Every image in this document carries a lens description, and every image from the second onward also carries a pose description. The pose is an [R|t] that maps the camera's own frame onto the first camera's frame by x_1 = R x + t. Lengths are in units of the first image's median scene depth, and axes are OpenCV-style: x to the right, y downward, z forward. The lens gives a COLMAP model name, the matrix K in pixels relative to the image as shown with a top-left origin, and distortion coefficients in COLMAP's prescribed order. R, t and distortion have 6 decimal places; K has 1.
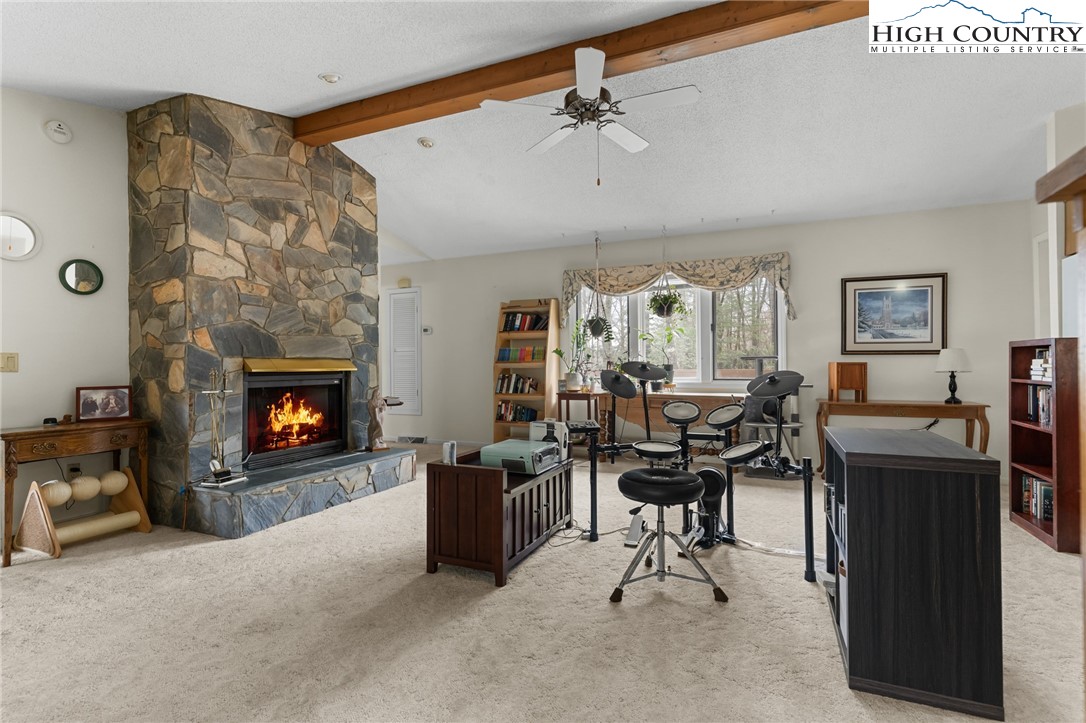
lens RADIAL K [[547.3, 0, 526.5], [0, 547.3, 370.3], [0, 0, 1]] dist [-0.001965, -0.000280]
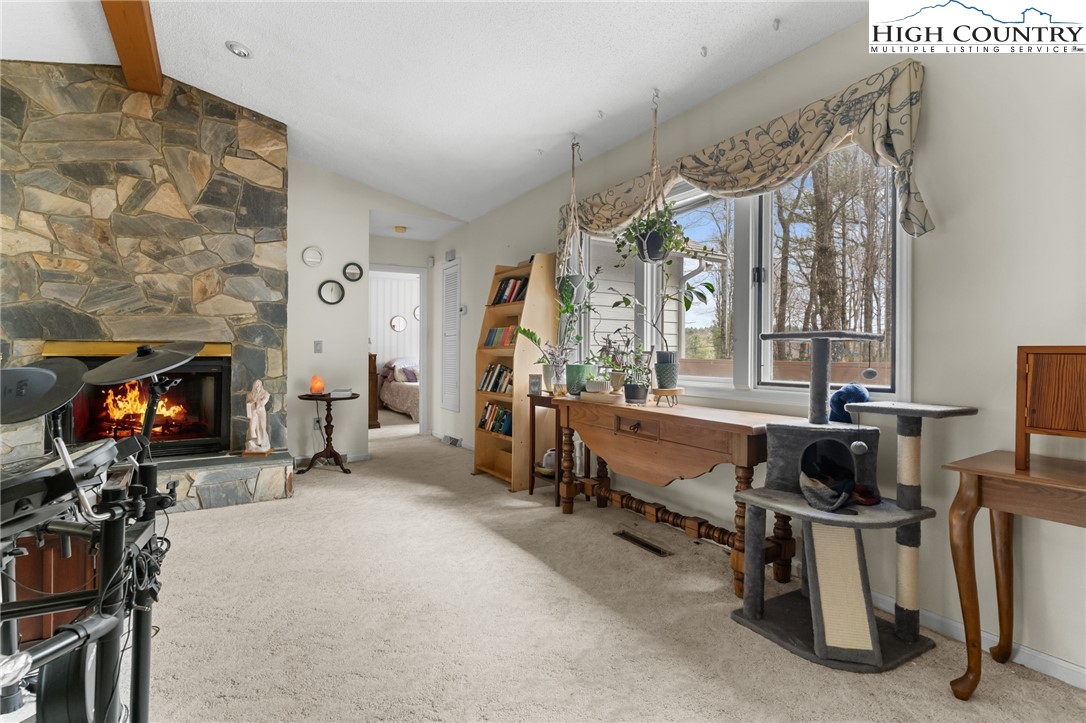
lens RADIAL K [[517.3, 0, 535.3], [0, 517.3, 351.8], [0, 0, 1]] dist [-0.003258, -0.001123]
pose [[0.825099, 0.007693, -0.564936, 0.600146], [-0.012793, 0.999905, -0.005069, -0.010308], [0.564844, 0.011410, 0.825119, 0.721186]]
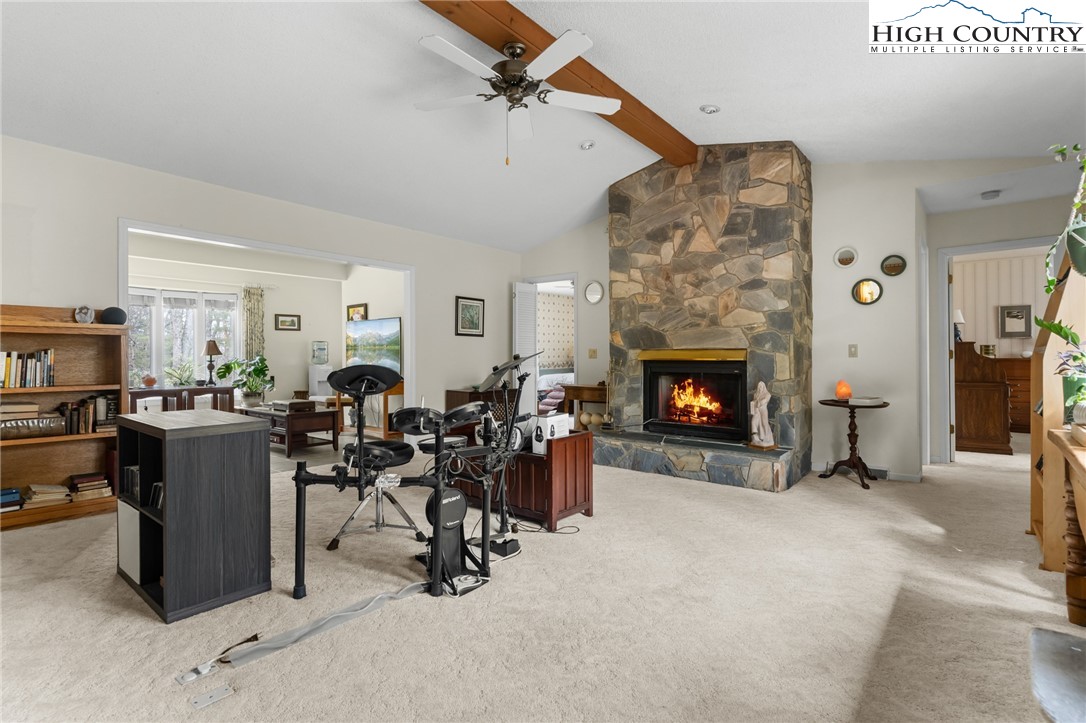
lens RADIAL K [[517.3, 0, 535.3], [0, 517.3, 351.8], [0, 0, 1]] dist [-0.003258, -0.001123]
pose [[-0.275290, 0.000355, -0.961361, 0.788807], [-0.001824, 0.999998, 0.000892, -0.017921], [0.961360, 0.001999, -0.275288, 1.052749]]
